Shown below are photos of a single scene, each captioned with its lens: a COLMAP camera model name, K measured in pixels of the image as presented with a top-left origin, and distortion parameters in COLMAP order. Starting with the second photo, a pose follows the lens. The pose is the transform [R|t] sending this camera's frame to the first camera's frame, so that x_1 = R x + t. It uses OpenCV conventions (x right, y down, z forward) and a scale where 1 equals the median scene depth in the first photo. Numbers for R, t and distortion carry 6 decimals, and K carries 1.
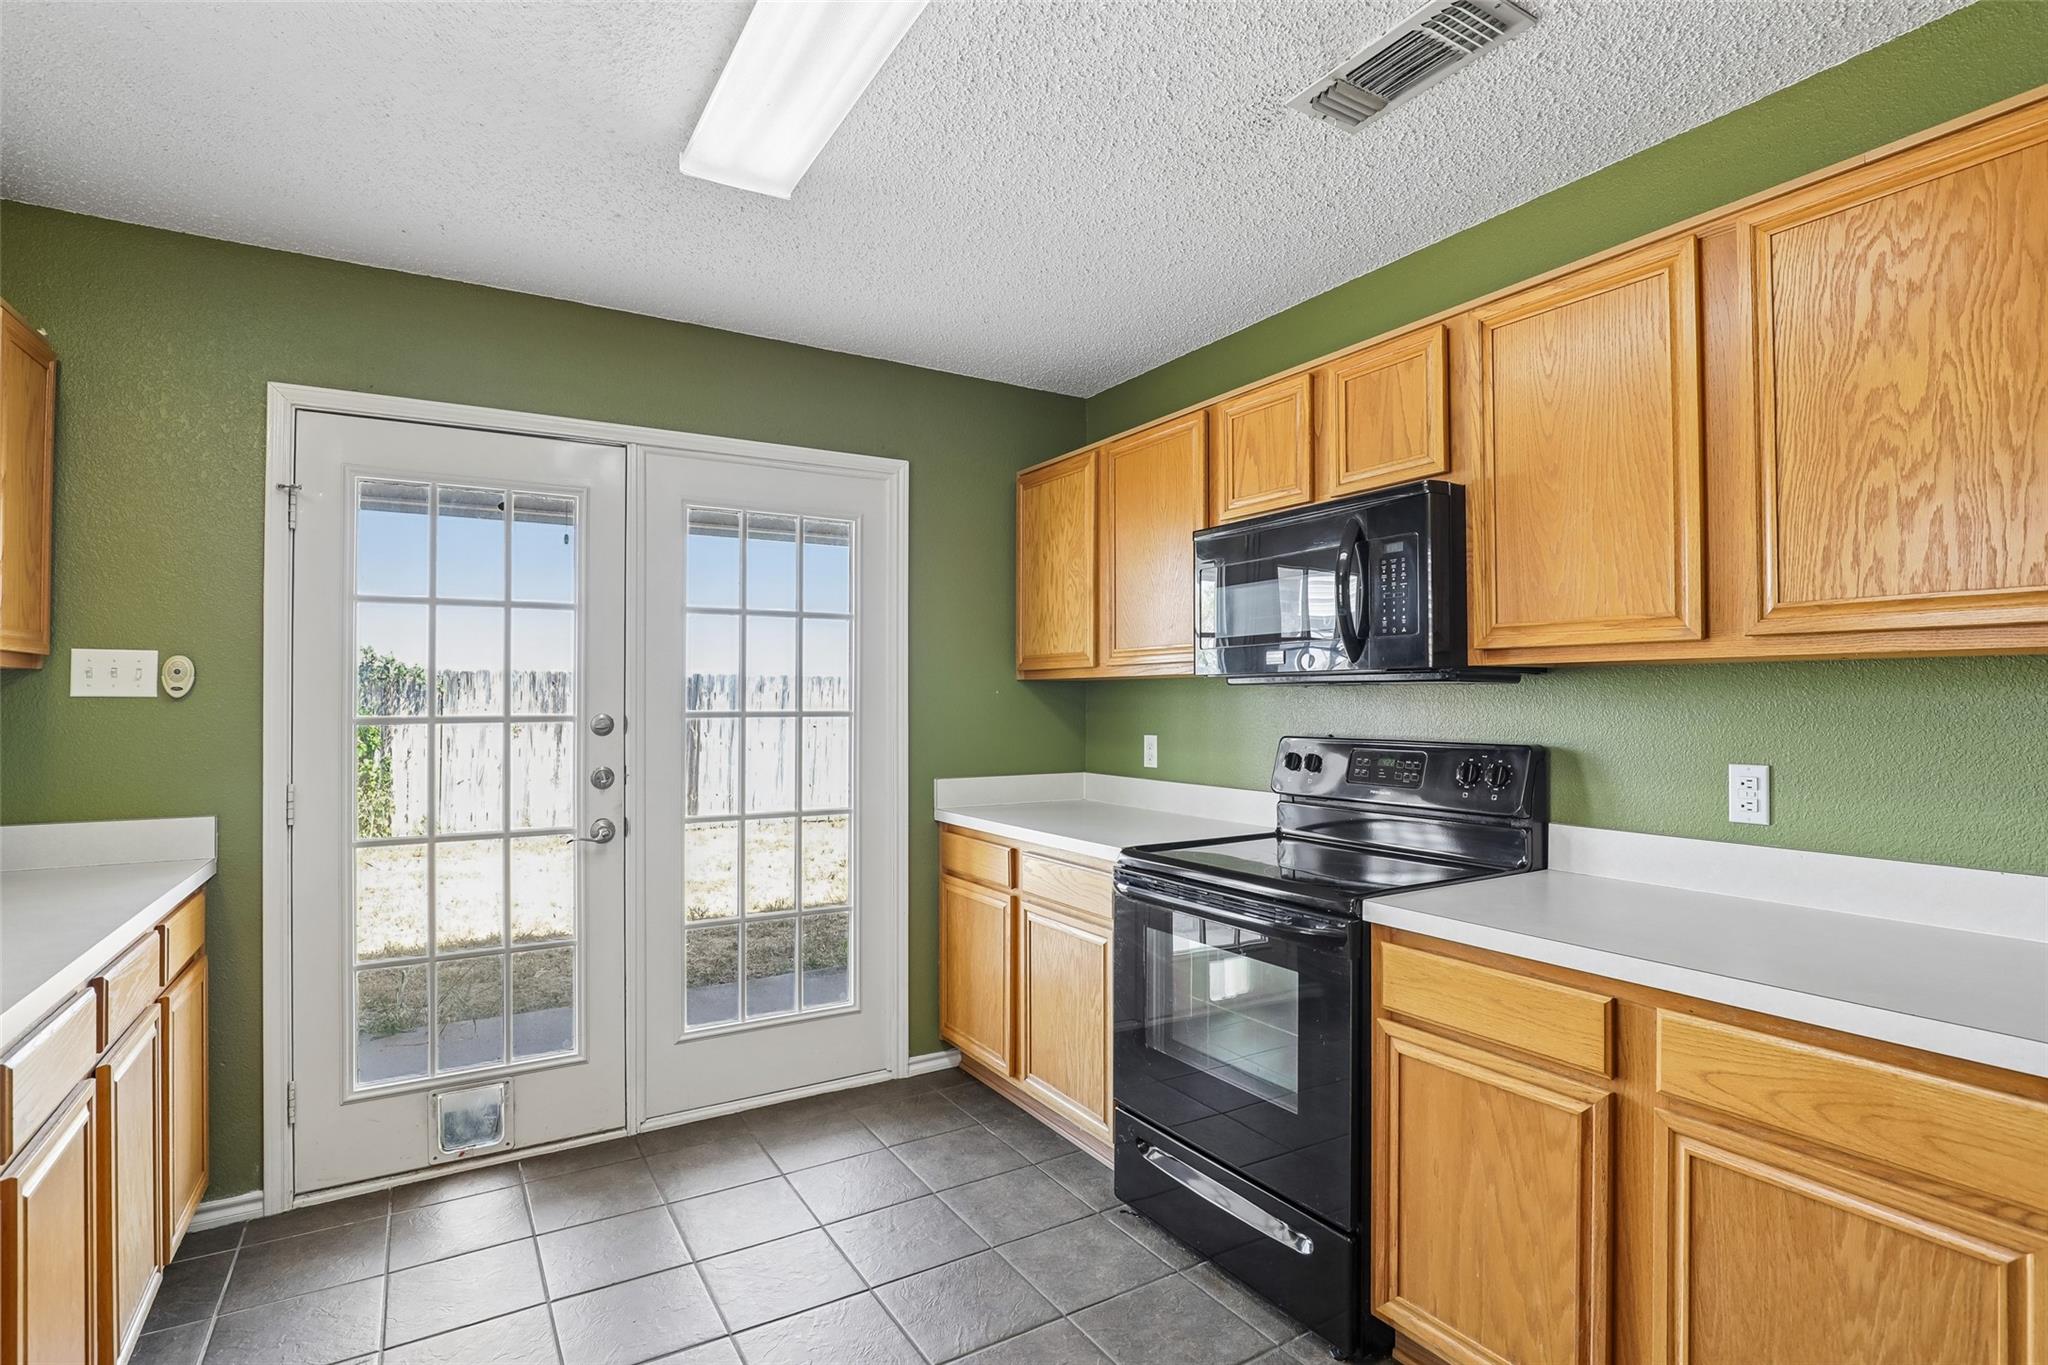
lens RADIAL K [[997.1, 0, 1024.0], [0, 997.1, 682.5], [0, 0, 1]] dist [-0.020979, -0.000484]
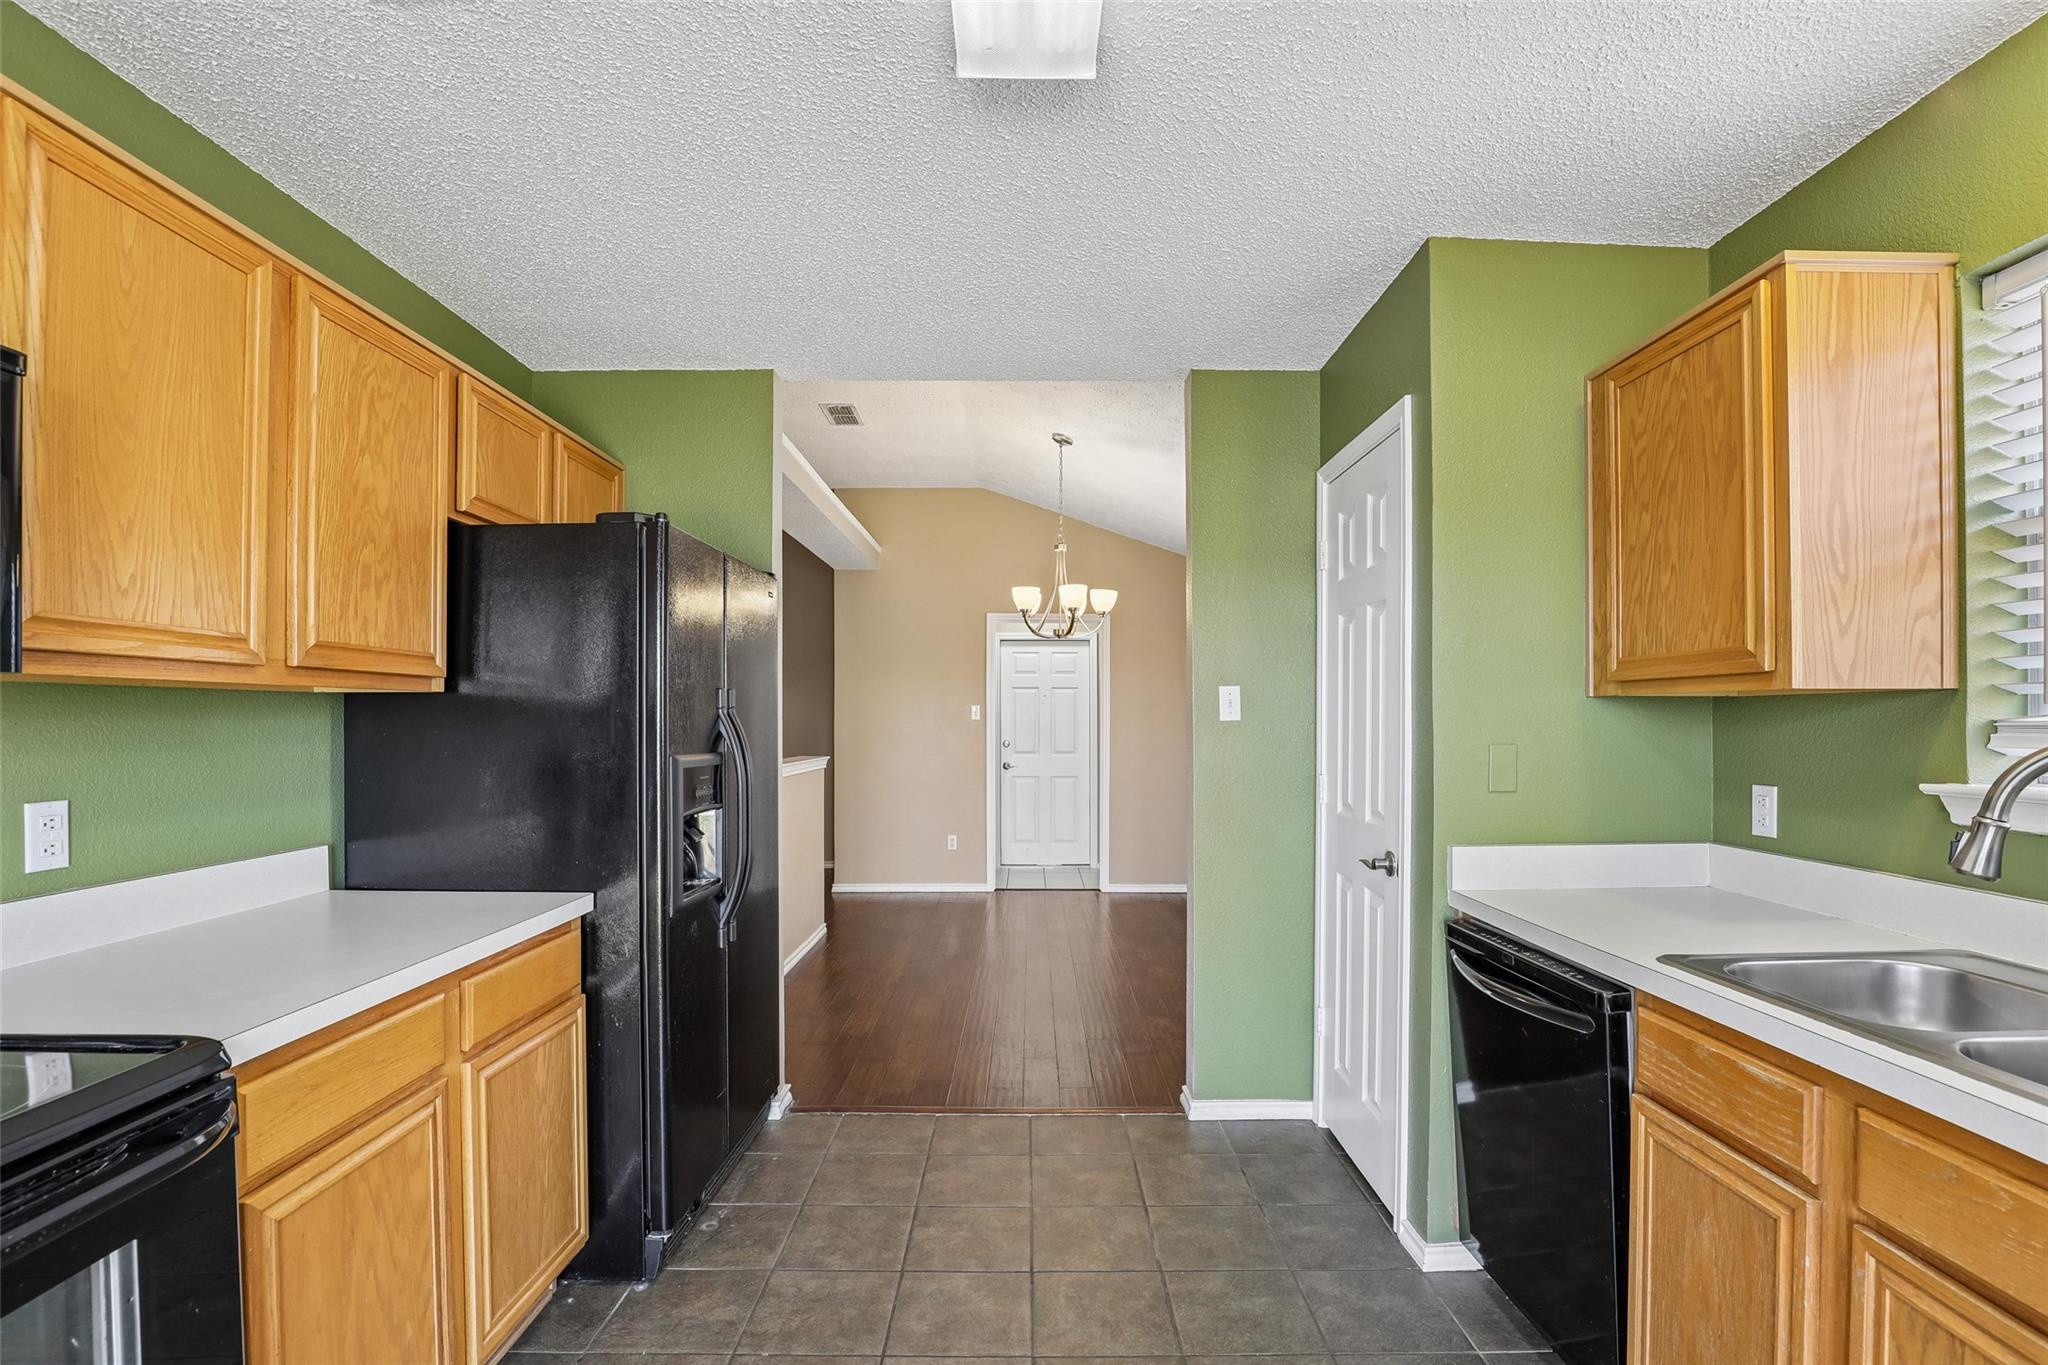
lens RADIAL K [[975.2, 0, 1026.6], [0, 975.2, 721.2], [0, 0, 1]] dist [-0.045651, 0.000139]
pose [[-0.853136, -0.000292, 0.521688, -0.357530], [-0.008851, 0.999864, -0.013913, 0.014227], [-0.521613, -0.016487, -0.853023, 1.065085]]
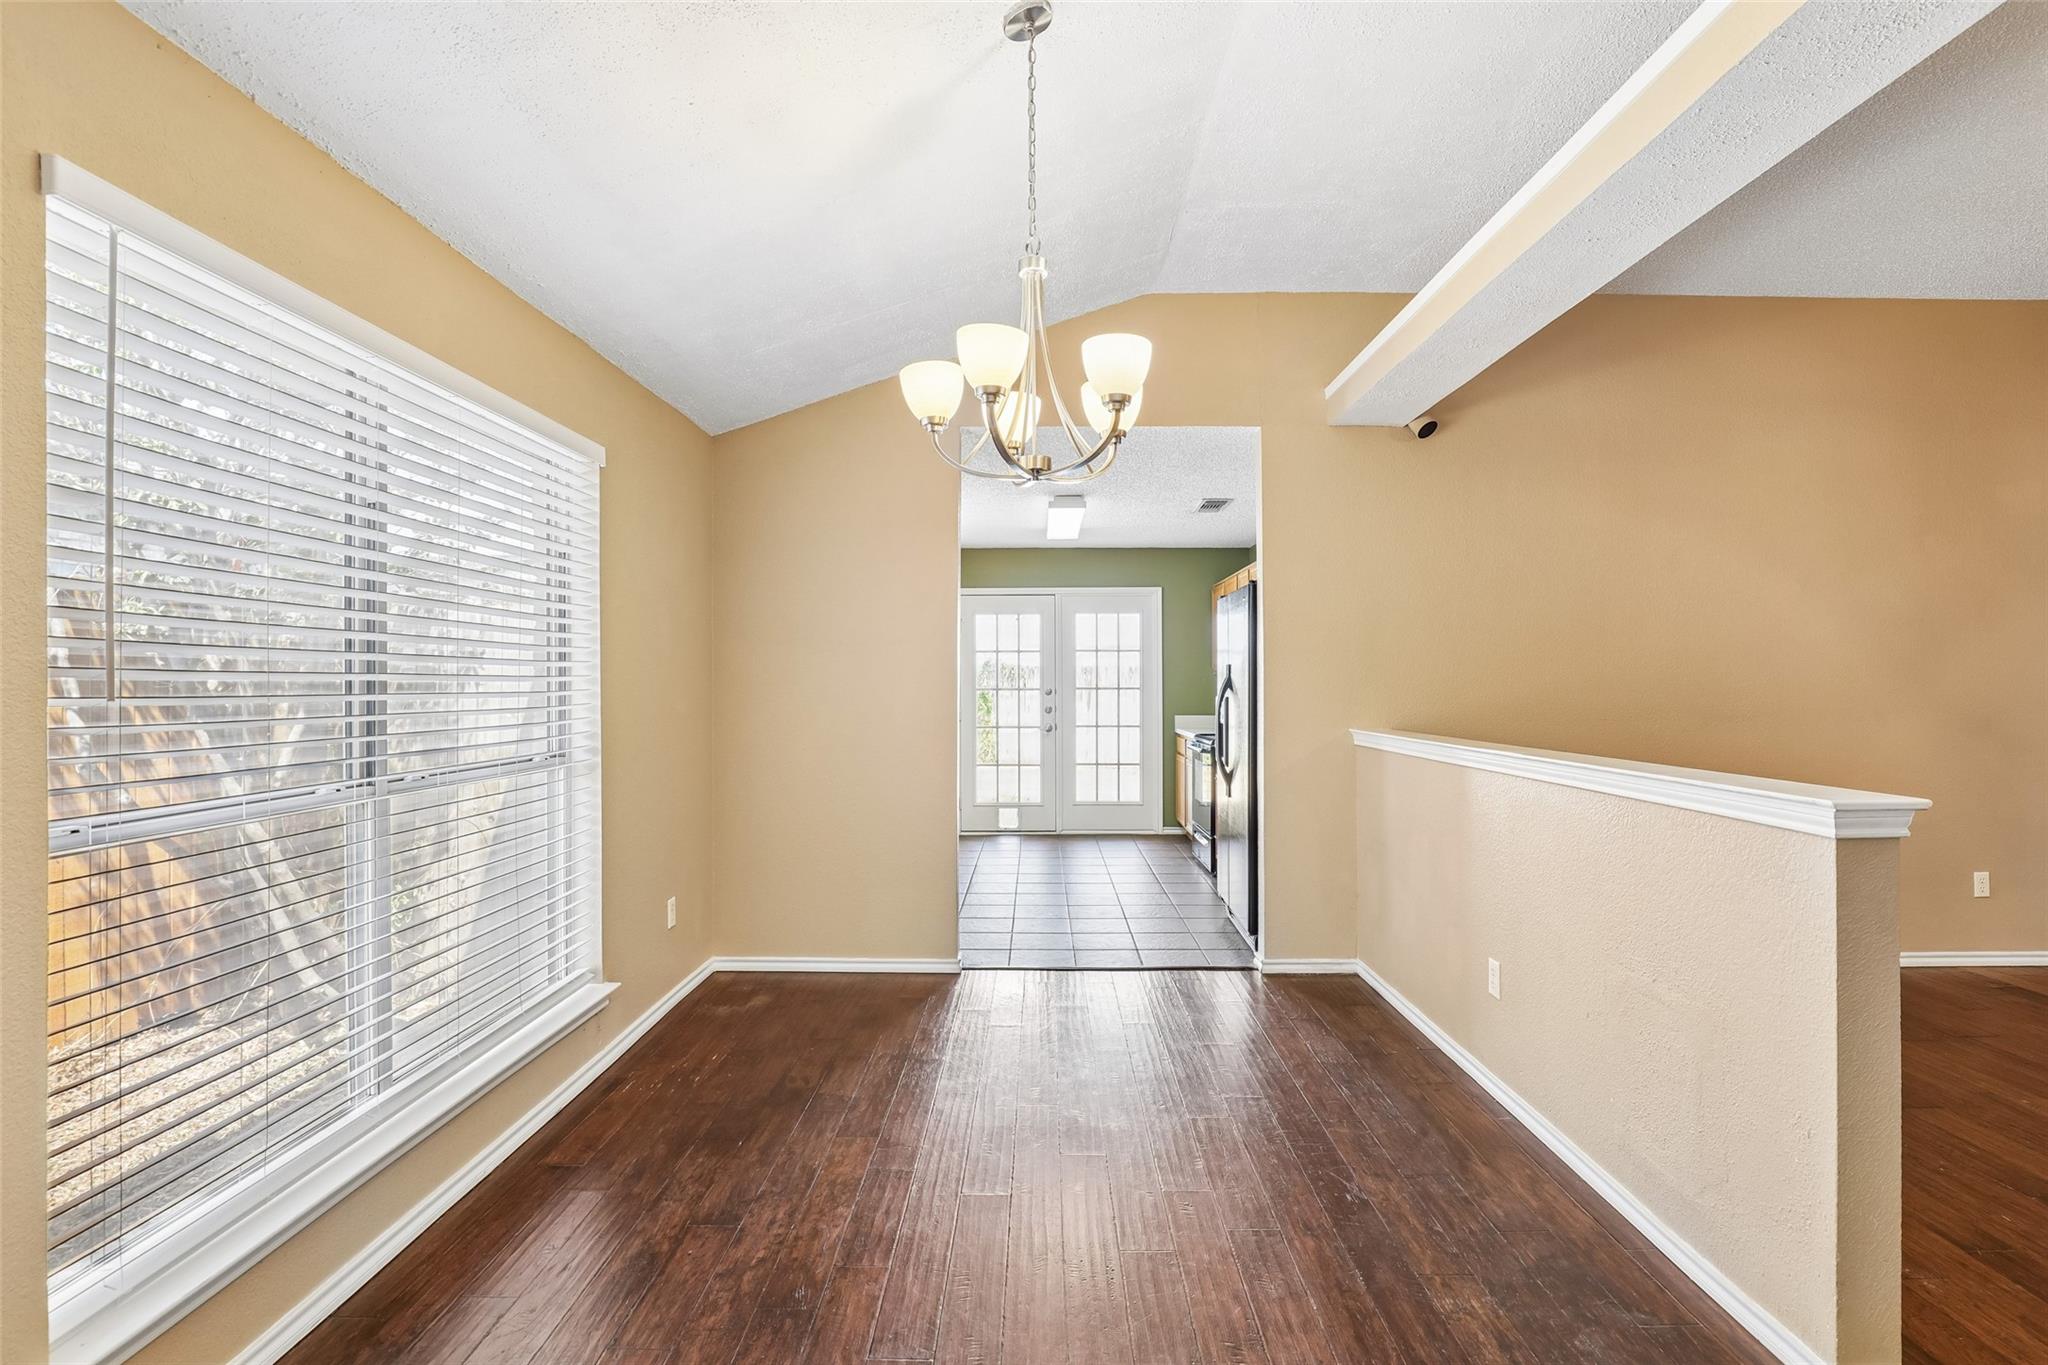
lens RADIAL K [[952.1, 0, 1028.7], [0, 952.1, 685.1], [0, 0, 1]] dist [-0.044064, 0.008449]
pose [[0.844054, 0.000538, -0.536259, 1.338844], [0.007101, 0.999901, 0.012181, -0.013567], [0.536212, -0.014089, 0.843966, -1.813818]]
